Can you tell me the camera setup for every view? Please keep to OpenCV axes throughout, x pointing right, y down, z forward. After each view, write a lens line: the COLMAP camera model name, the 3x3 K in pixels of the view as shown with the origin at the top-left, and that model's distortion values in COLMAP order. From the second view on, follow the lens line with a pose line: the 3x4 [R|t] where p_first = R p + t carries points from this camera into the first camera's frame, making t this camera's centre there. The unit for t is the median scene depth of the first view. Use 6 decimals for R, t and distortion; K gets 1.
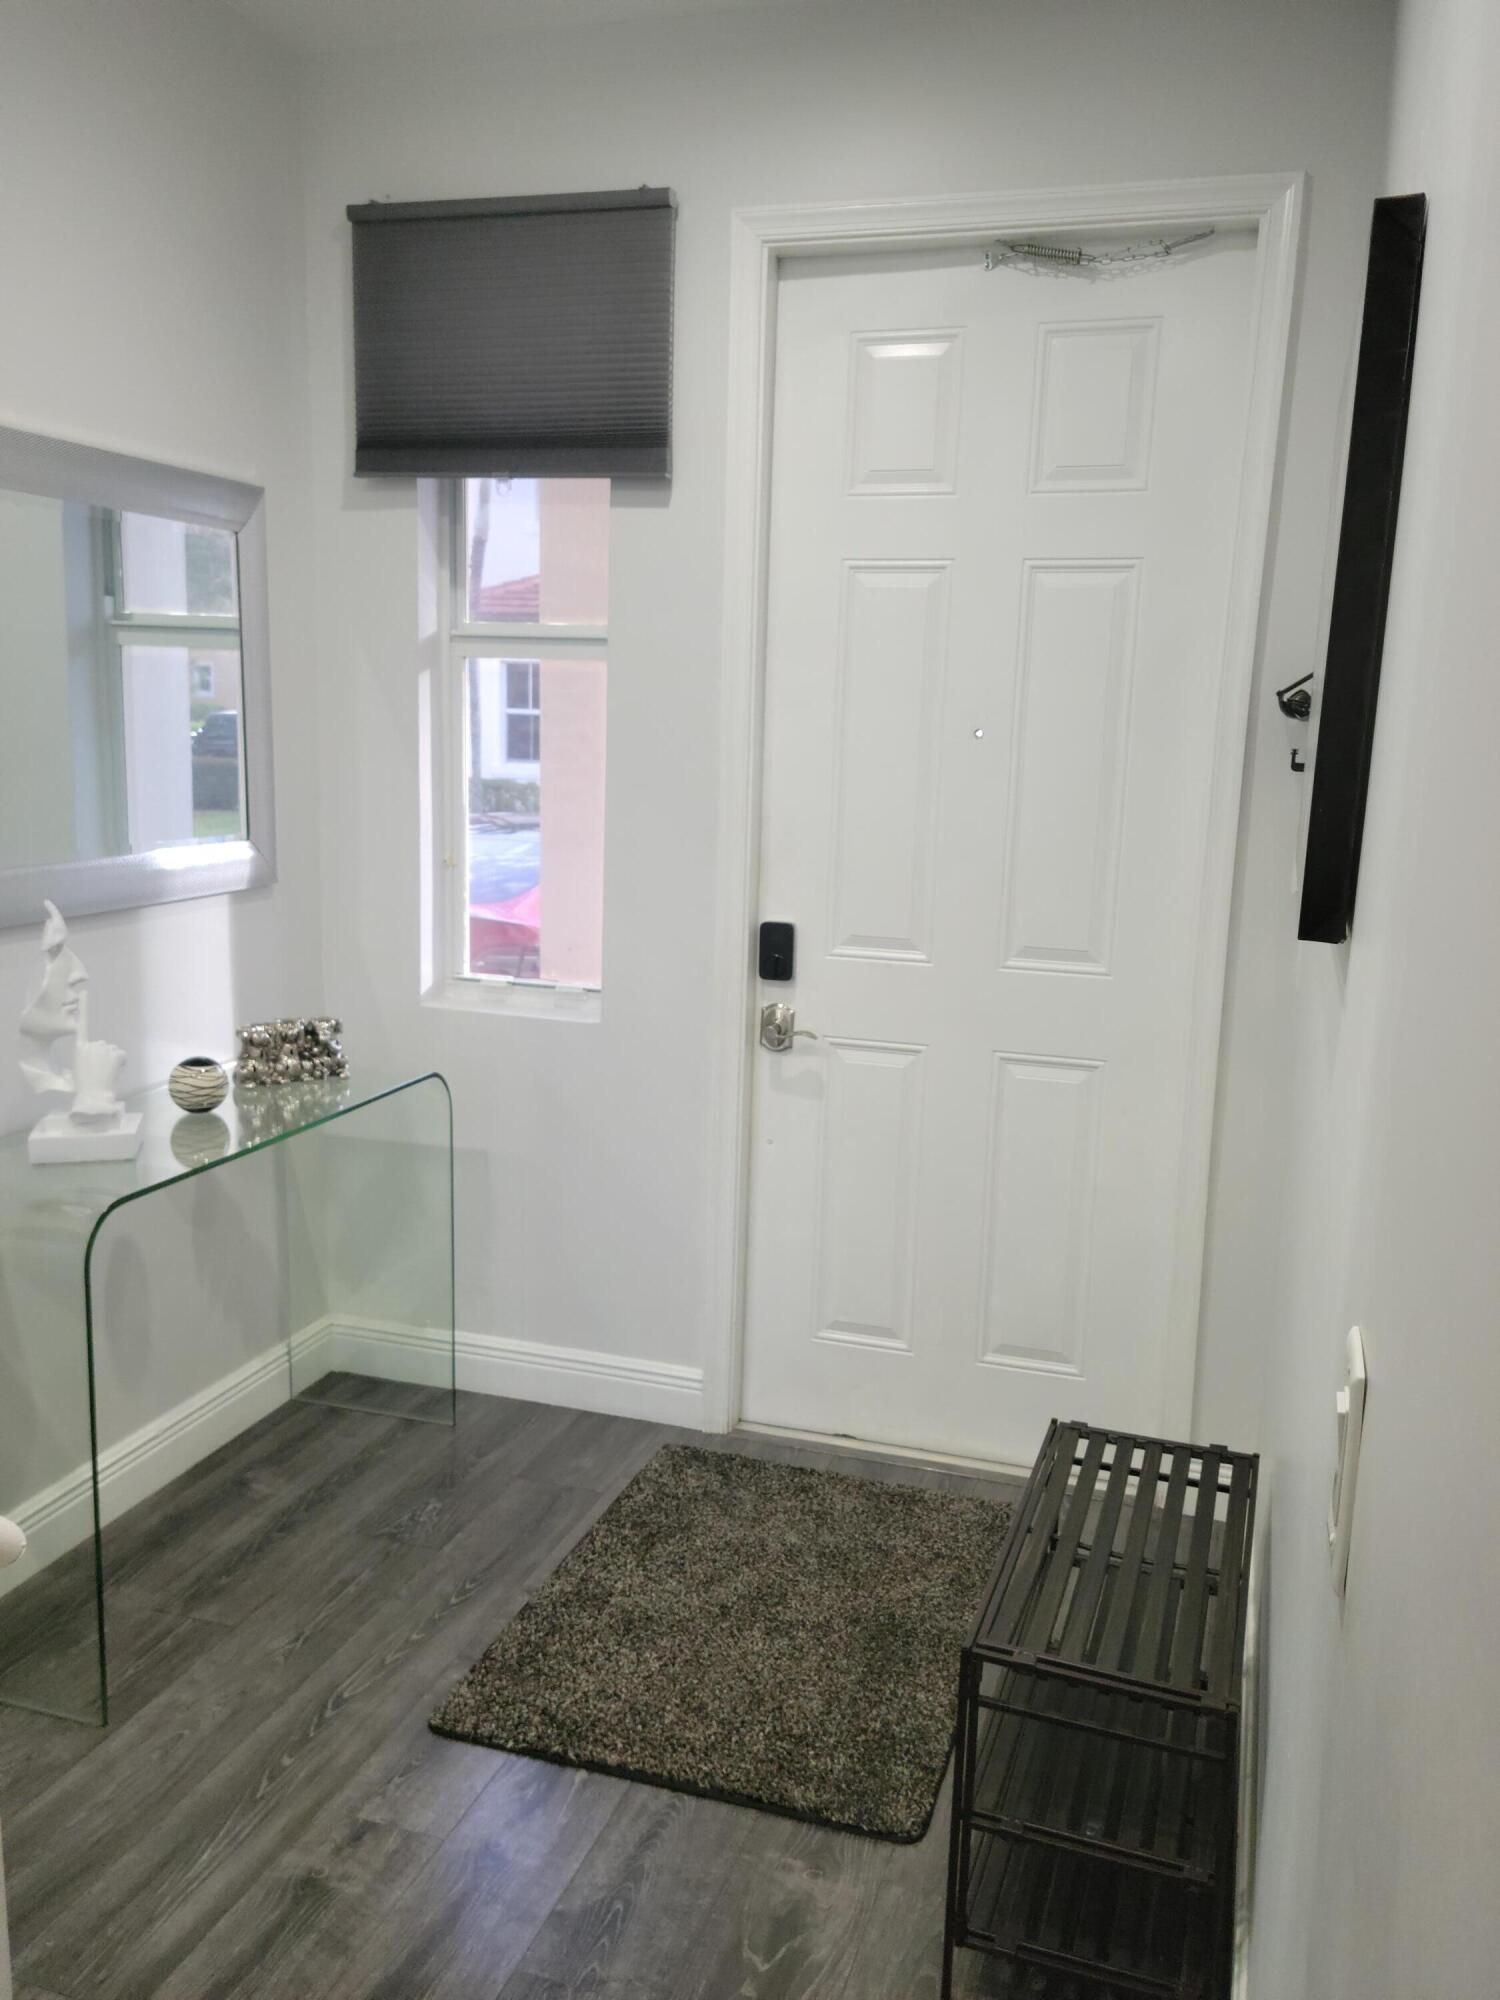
lens RADIAL K [[1624.1, 0, 759.6], [0, 1624.1, 1017.8], [0, 0, 1]] dist [0.087577, -0.058725]
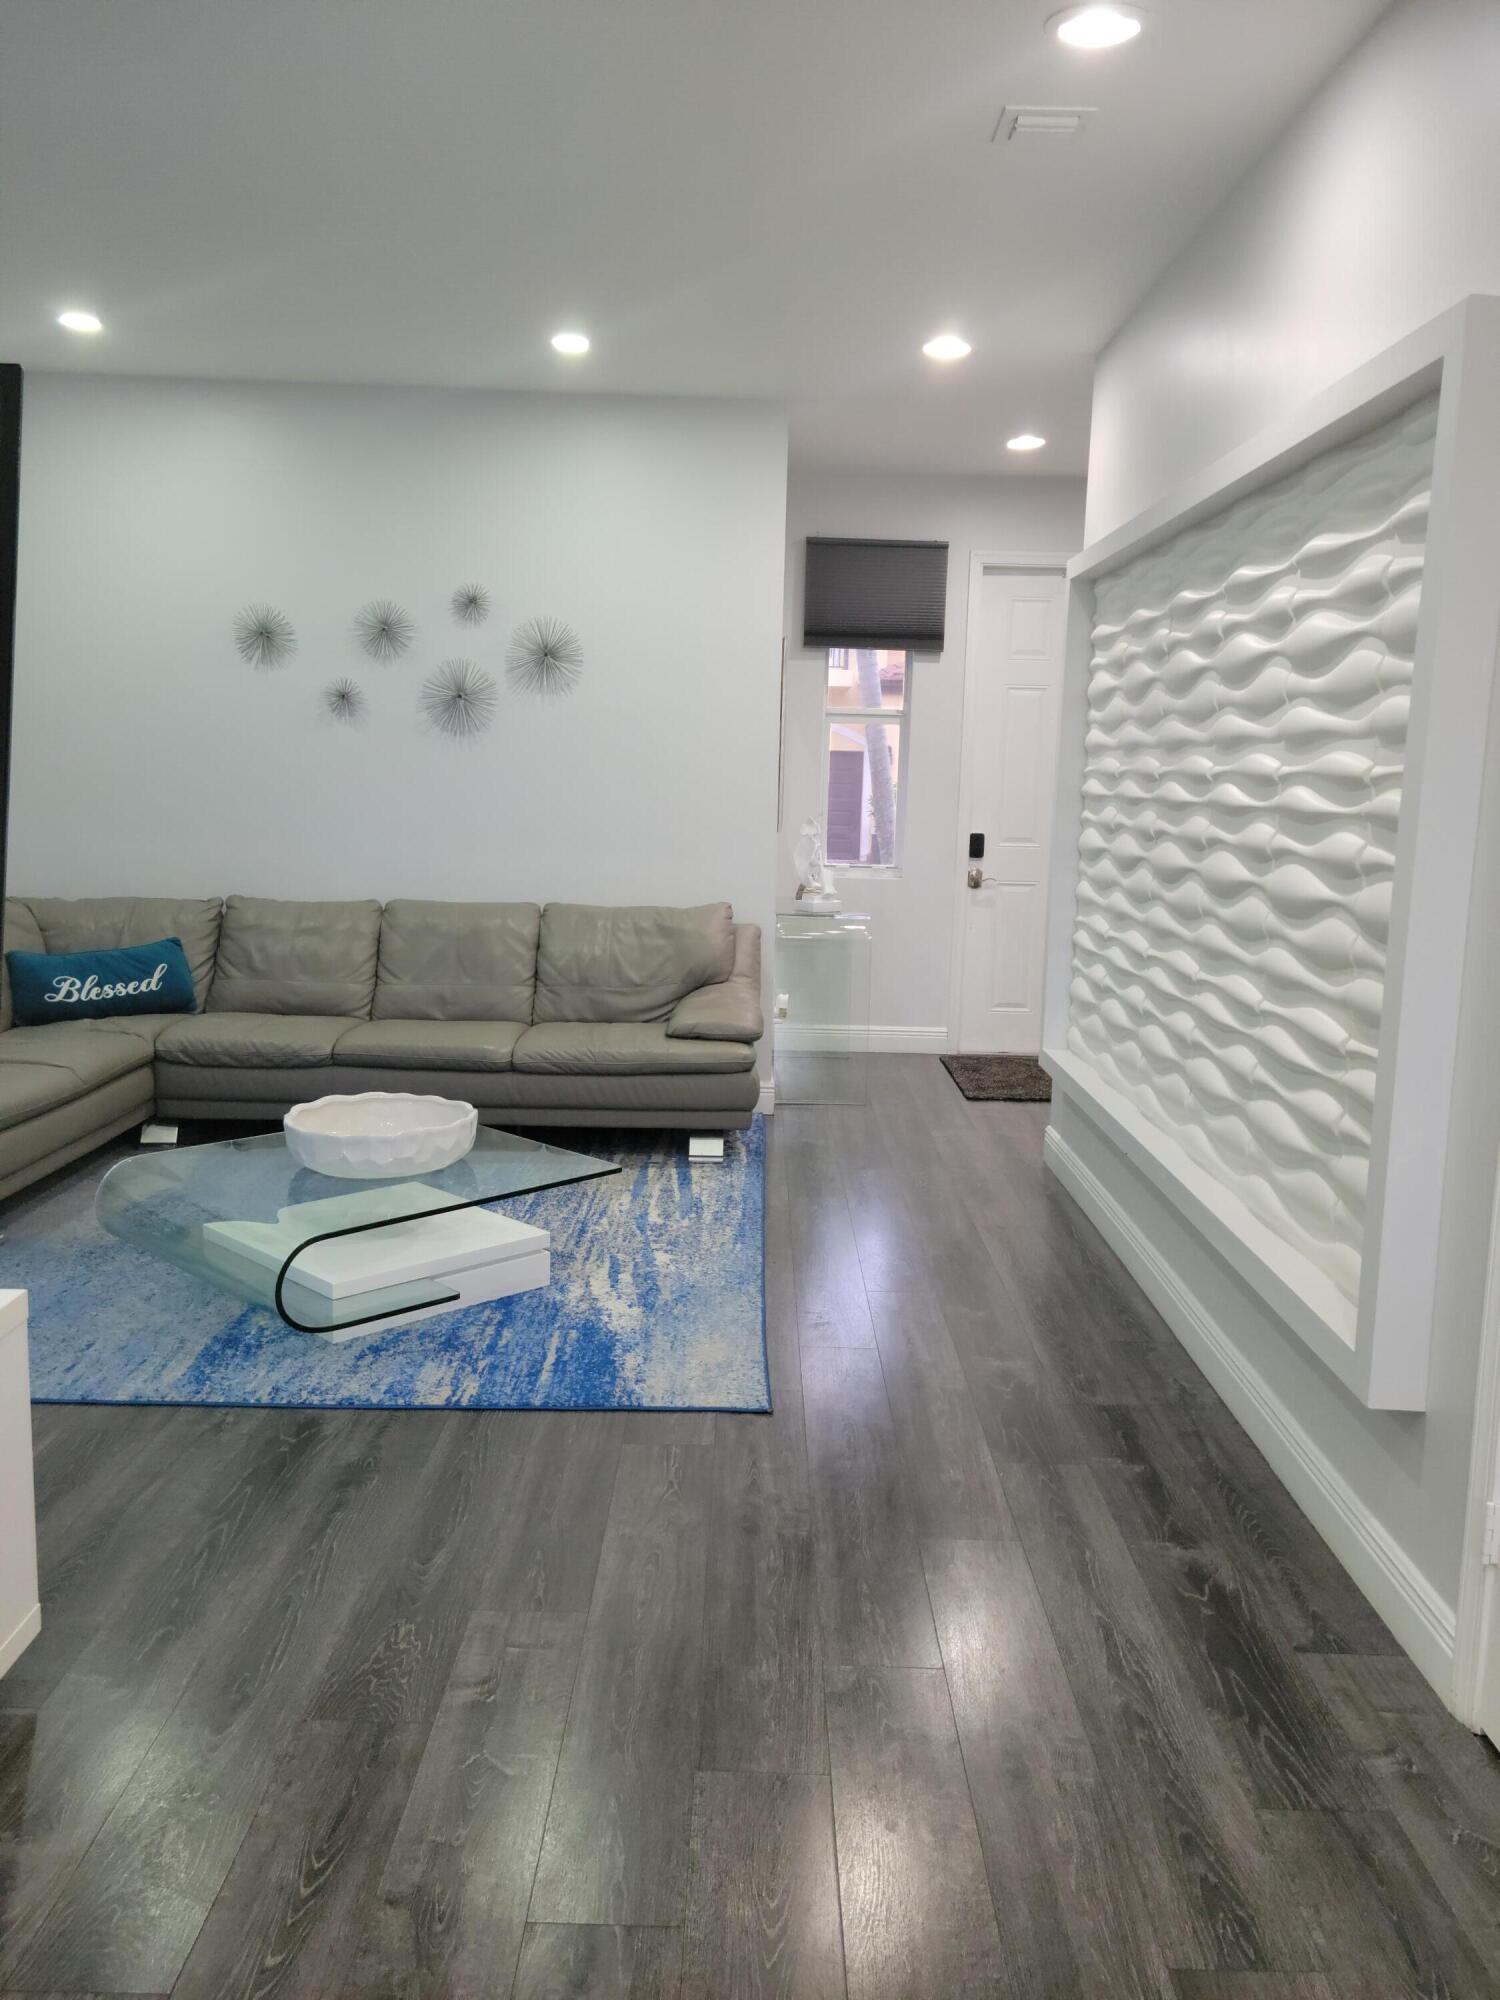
lens RADIAL K [[1624.1, 0, 768.7], [0, 1624.1, 1001.0], [0, 0, 1]] dist [0.087577, -0.058725]
pose [[0.949809, -0.053171, 0.308278, -1.081330], [0.063578, 0.997693, -0.023804, 0.235921], [-0.306301, 0.042209, 0.950998, -1.226015]]
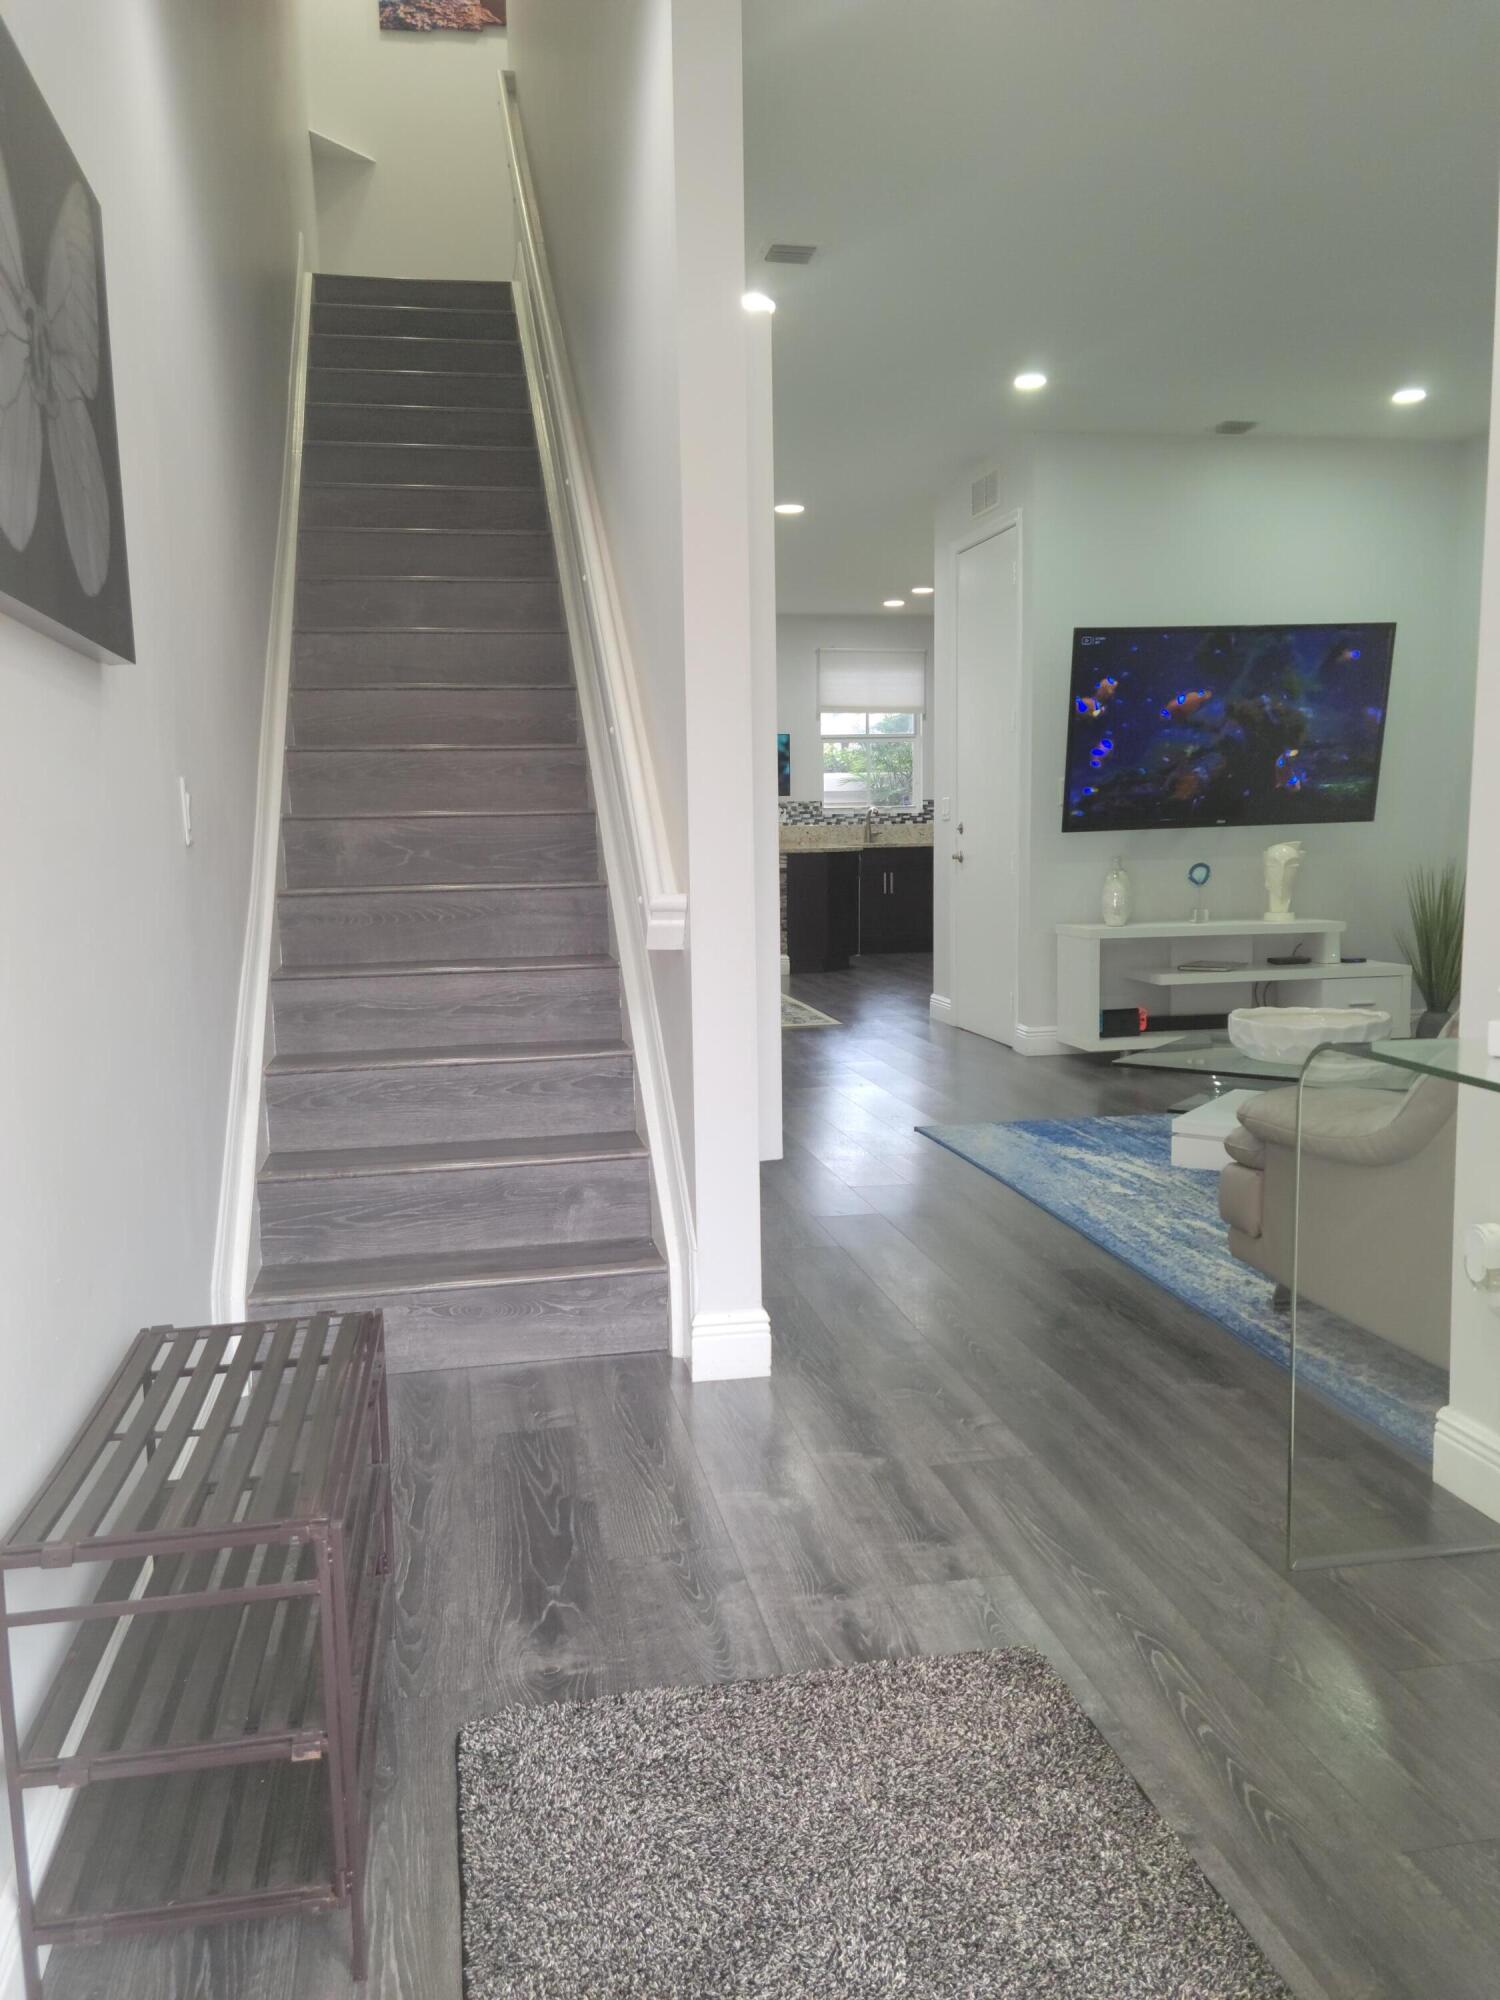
lens RADIAL K [[1624.1, 0, 748.2], [0, 1624.1, 996.3], [0, 0, 1]] dist [0.087577, -0.058725]
pose [[-0.876621, 0.030405, -0.480219, 0.270607], [-0.106538, 0.960968, 0.255324, -0.090913], [0.469238, 0.274984, -0.839166, 1.231666]]
